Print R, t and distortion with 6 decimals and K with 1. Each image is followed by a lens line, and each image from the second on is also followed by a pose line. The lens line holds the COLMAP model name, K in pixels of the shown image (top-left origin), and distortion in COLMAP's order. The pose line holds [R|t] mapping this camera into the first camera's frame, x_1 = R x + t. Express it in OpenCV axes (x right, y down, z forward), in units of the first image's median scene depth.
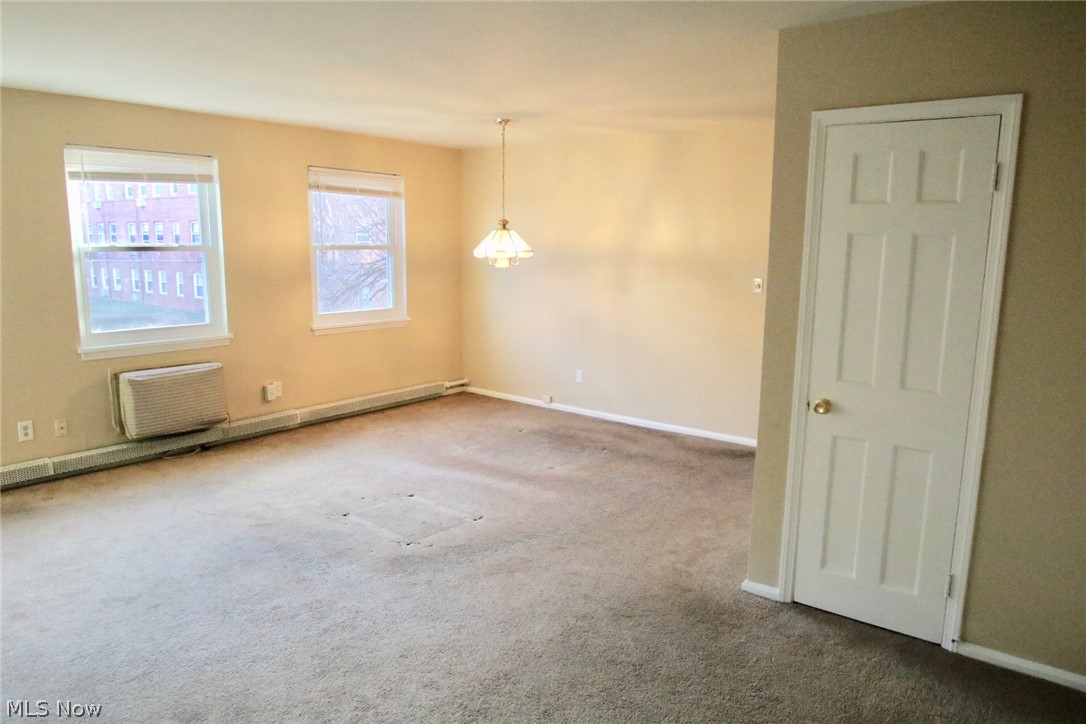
lens RADIAL K [[763.8, 0, 543.0], [0, 763.8, 362.0], [0, 0, 1]] dist [-0.001226, -0.000744]
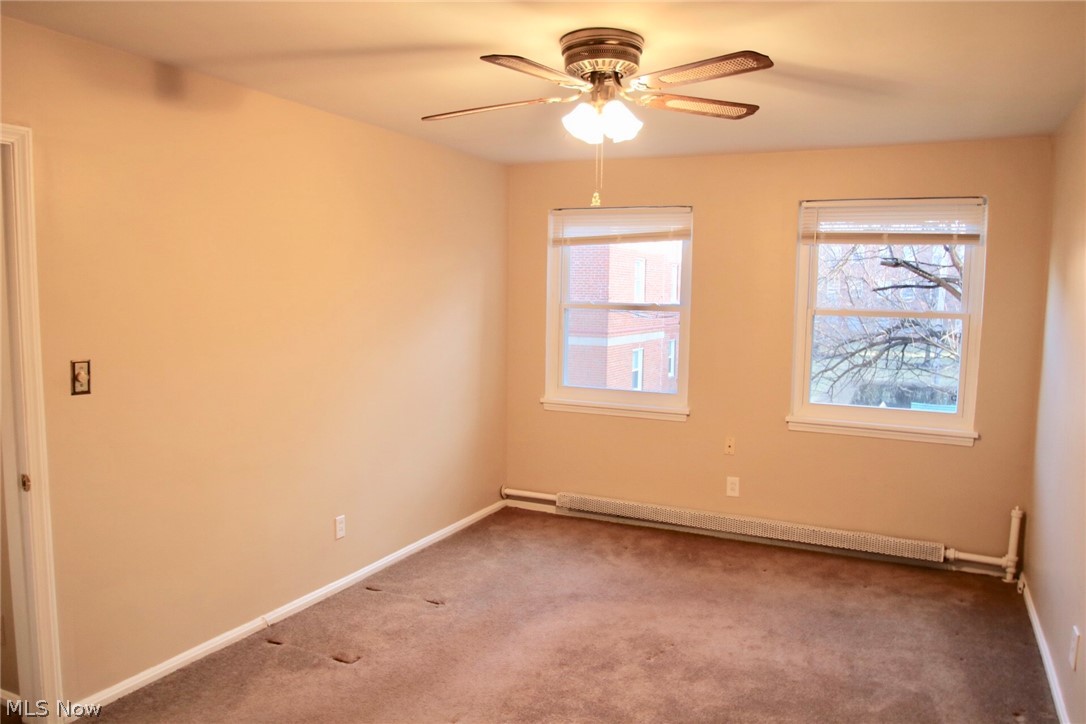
lens RADIAL K [[799.5, 0, 543.0], [0, 799.5, 362.0], [0, 0, 1]] dist [0.000965, 0.000471]
pose [[0.205176, 0.092283, -0.974365, 0.415421], [-0.179268, 0.982246, 0.055280, -0.097478], [0.962167, 0.163330, 0.218077, 0.559678]]
